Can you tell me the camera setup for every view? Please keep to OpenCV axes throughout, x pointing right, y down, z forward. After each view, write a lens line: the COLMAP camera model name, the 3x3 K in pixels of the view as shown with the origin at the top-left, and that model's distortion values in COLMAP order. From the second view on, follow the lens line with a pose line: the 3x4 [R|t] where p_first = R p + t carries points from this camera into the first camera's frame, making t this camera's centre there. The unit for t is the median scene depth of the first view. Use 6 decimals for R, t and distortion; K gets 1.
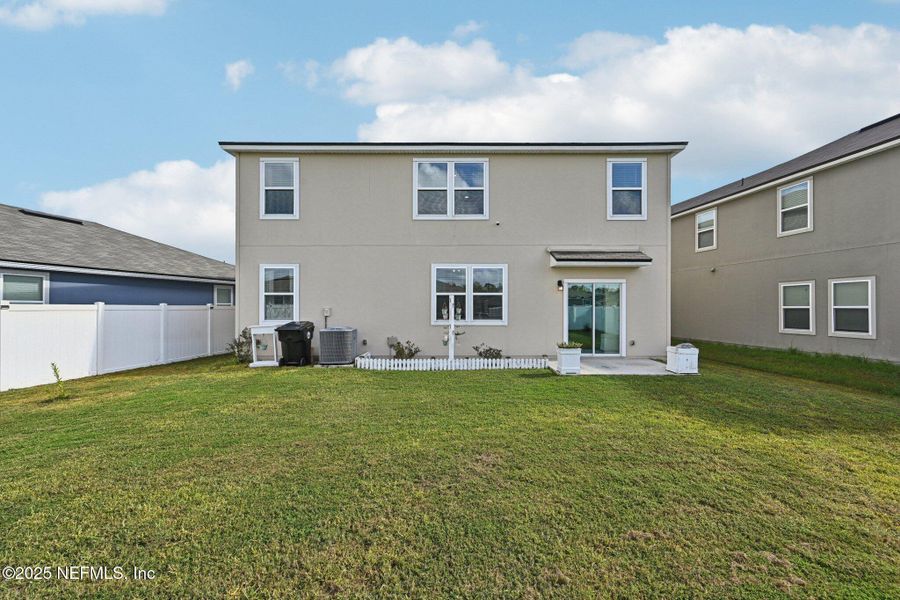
lens RADIAL K [[359.1, 0, 441.5], [0, 359.1, 301.9], [0, 0, 1]] dist [-0.004504, -0.000183]
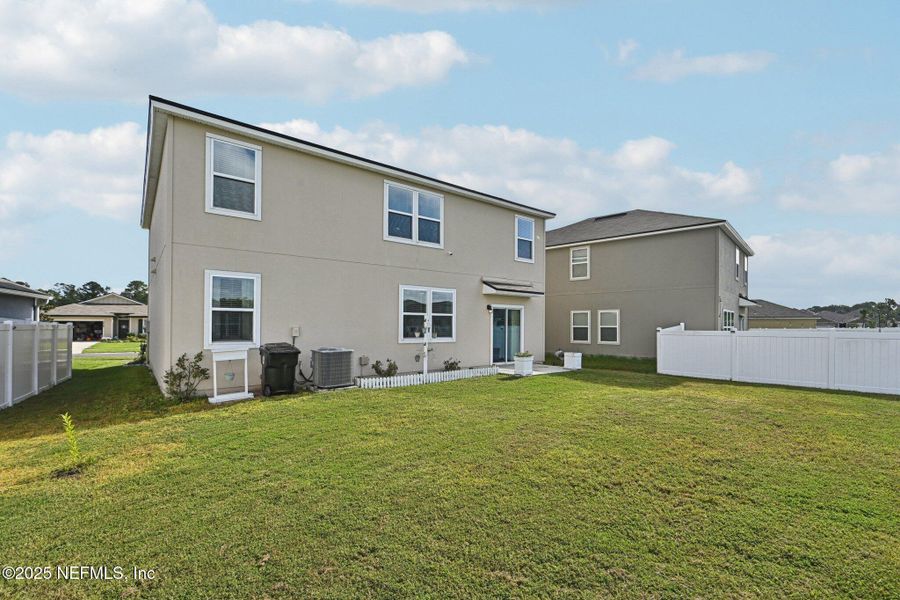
lens RADIAL K [[410.0, 0, 437.4], [0, 410.0, 319.2], [0, 0, 1]] dist [-0.006150, 0.001276]
pose [[0.774878, 0.011572, 0.632005, -0.706005], [-0.010562, 0.999930, -0.005360, -0.000793], [-0.632022, -0.002521, 0.774946, 0.004220]]
